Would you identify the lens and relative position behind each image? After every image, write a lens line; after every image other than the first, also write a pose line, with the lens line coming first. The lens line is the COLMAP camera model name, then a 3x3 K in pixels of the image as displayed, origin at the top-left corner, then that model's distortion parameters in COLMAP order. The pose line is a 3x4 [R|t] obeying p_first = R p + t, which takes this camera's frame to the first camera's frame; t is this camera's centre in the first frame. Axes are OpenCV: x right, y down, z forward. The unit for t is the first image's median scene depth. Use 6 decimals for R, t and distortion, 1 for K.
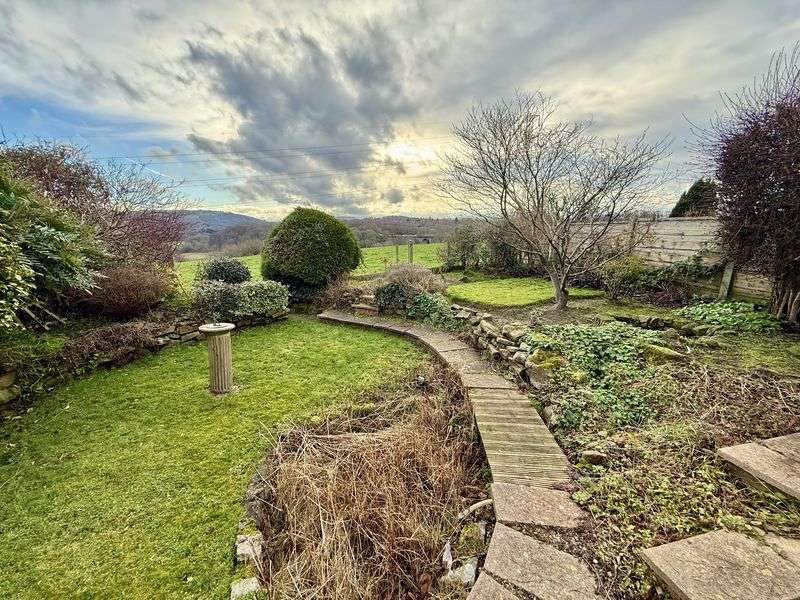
lens RADIAL K [[316.4, 0, 399.2], [0, 316.4, 296.3], [0, 0, 1]] dist [0.000015, -0.000052]
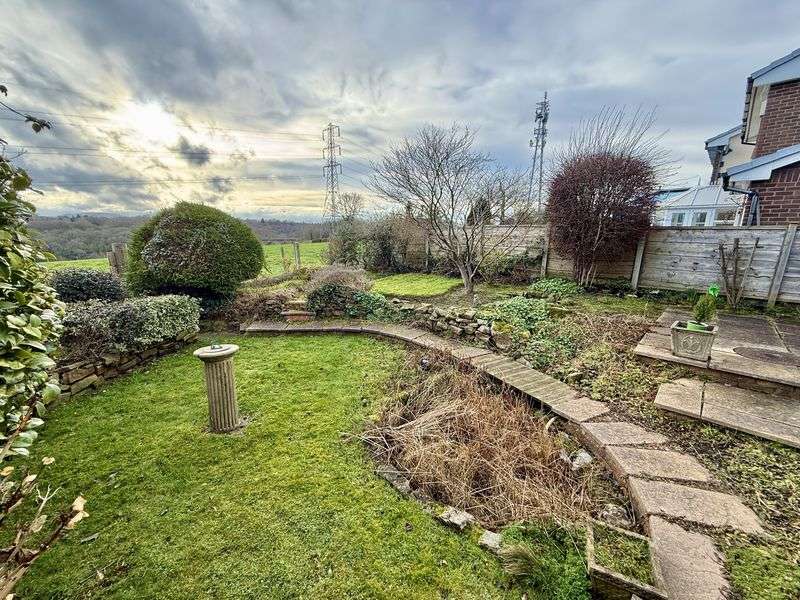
lens RADIAL K [[316.4, 0, 399.2], [0, 316.4, 296.3], [0, 0, 1]] dist [0.000015, -0.000052]
pose [[0.841693, -0.098323, 0.530929, -0.421711], [0.102492, 0.994497, 0.021690, -0.005614], [-0.530140, 0.036160, 0.847138, 0.054354]]
